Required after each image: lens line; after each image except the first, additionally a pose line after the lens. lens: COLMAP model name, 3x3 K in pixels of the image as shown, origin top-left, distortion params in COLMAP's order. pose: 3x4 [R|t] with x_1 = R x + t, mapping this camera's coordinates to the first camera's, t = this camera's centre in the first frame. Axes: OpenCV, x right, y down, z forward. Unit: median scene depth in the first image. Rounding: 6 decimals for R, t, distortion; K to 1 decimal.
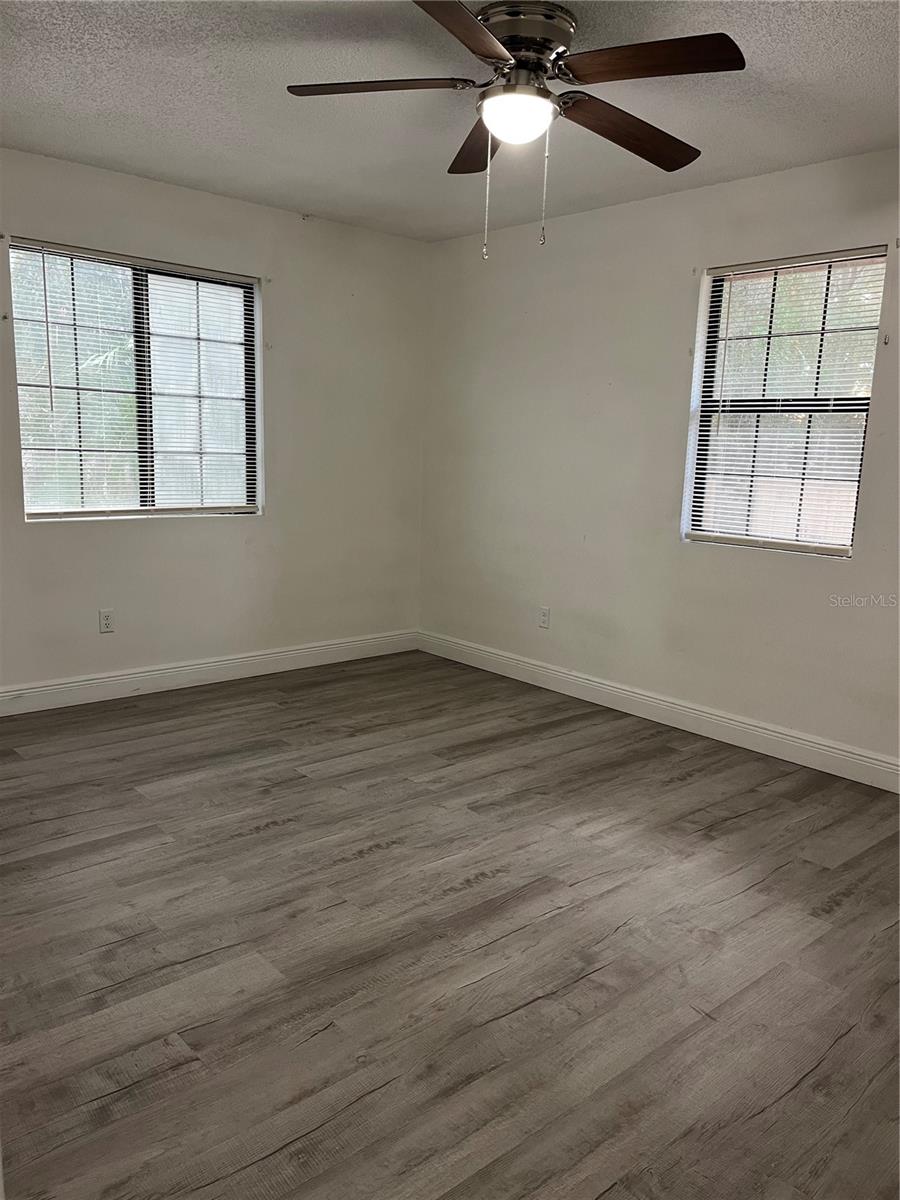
lens RADIAL K [[907.9, 0, 445.9], [0, 907.9, 600.9], [0, 0, 1]] dist [0.072825, -0.081622]
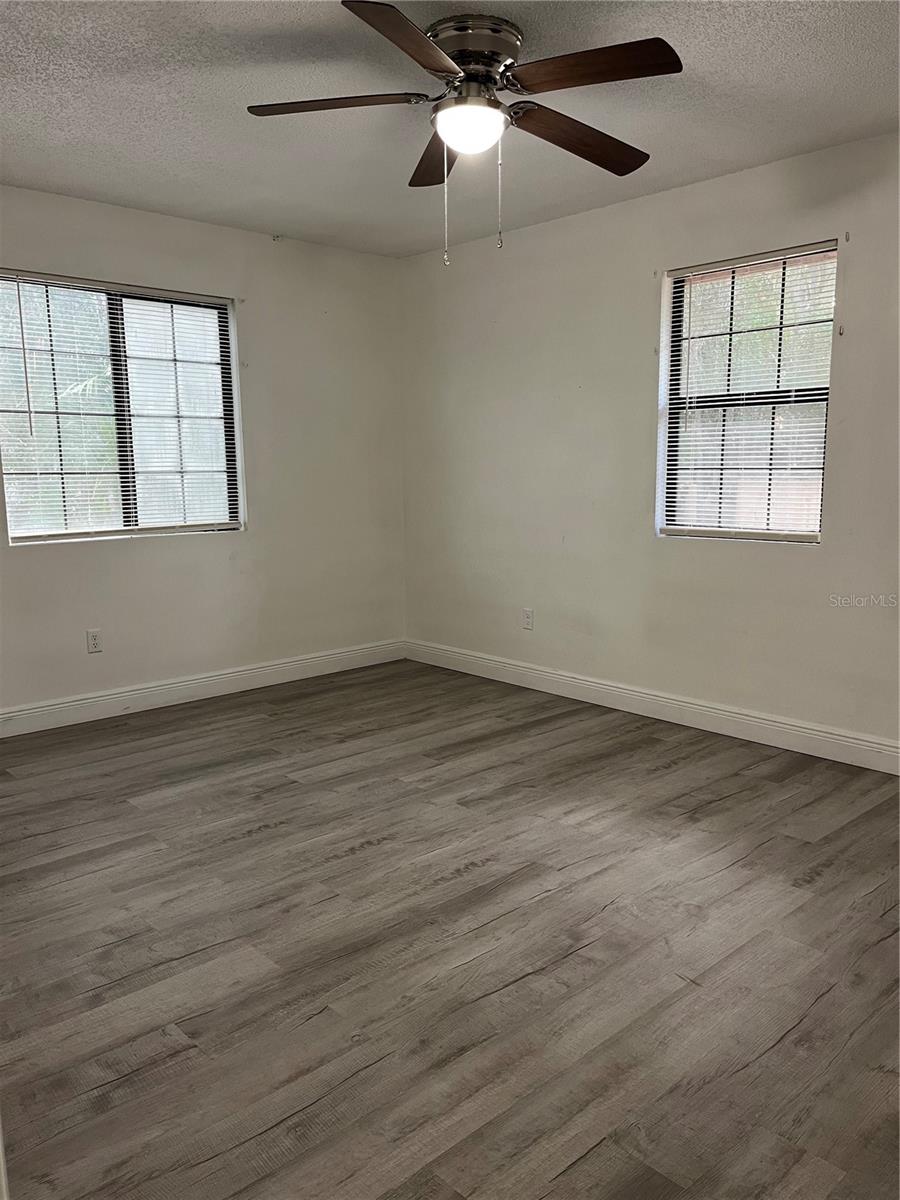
lens RADIAL K [[908.6, 0, 450.0], [0, 908.6, 600.0], [0, 0, 1]] dist [0.071509, -0.076657]
pose [[0.998870, -0.045604, 0.013376, 0.014469], [0.045889, 0.998707, -0.021864, 0.025724], [-0.012362, 0.022453, 0.999671, -0.024735]]
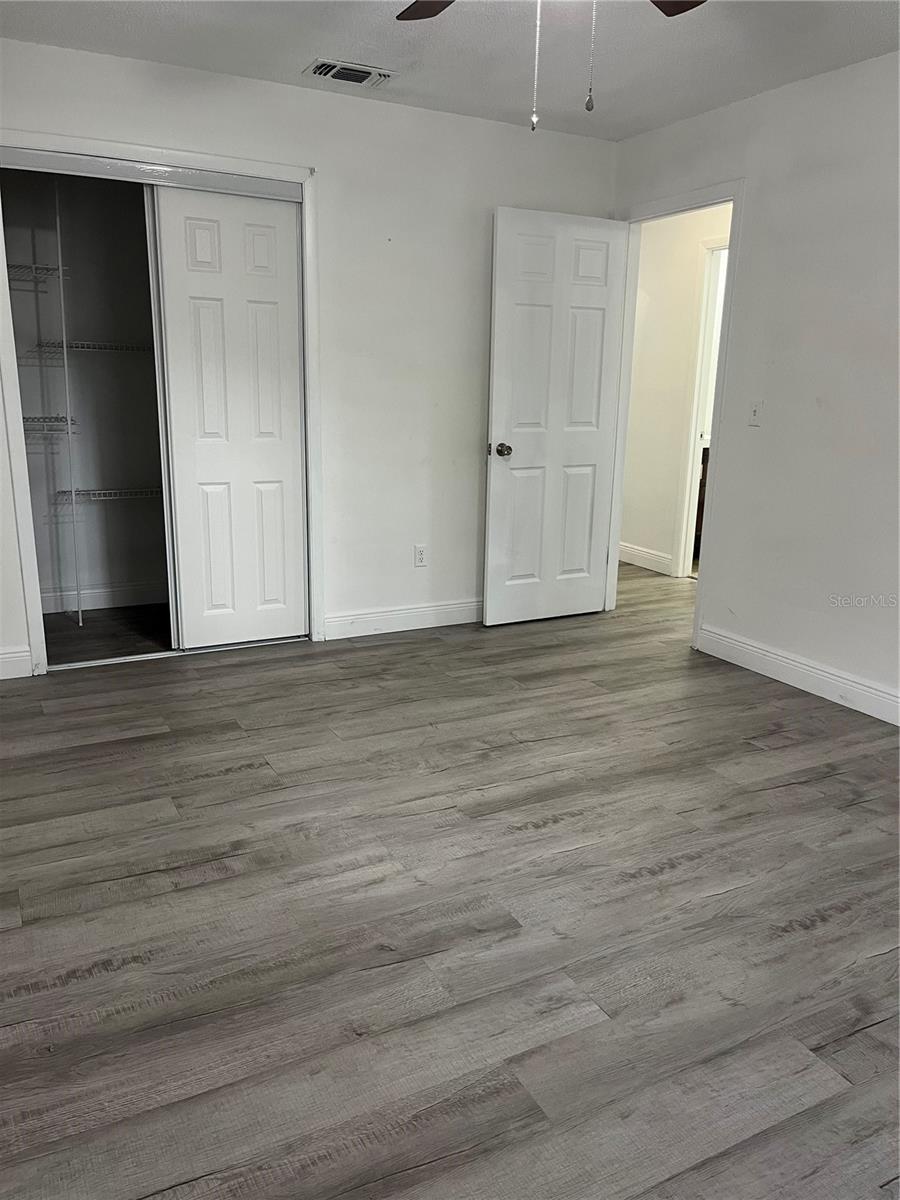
lens RADIAL K [[908.6, 0, 450.0], [0, 908.6, 600.0], [0, 0, 1]] dist [0.071509, -0.076657]
pose [[-0.969653, -0.116093, 0.215162, -0.047926], [-0.018484, 0.912360, 0.408972, -0.299288], [-0.243784, 0.392584, -0.886818, 1.728426]]
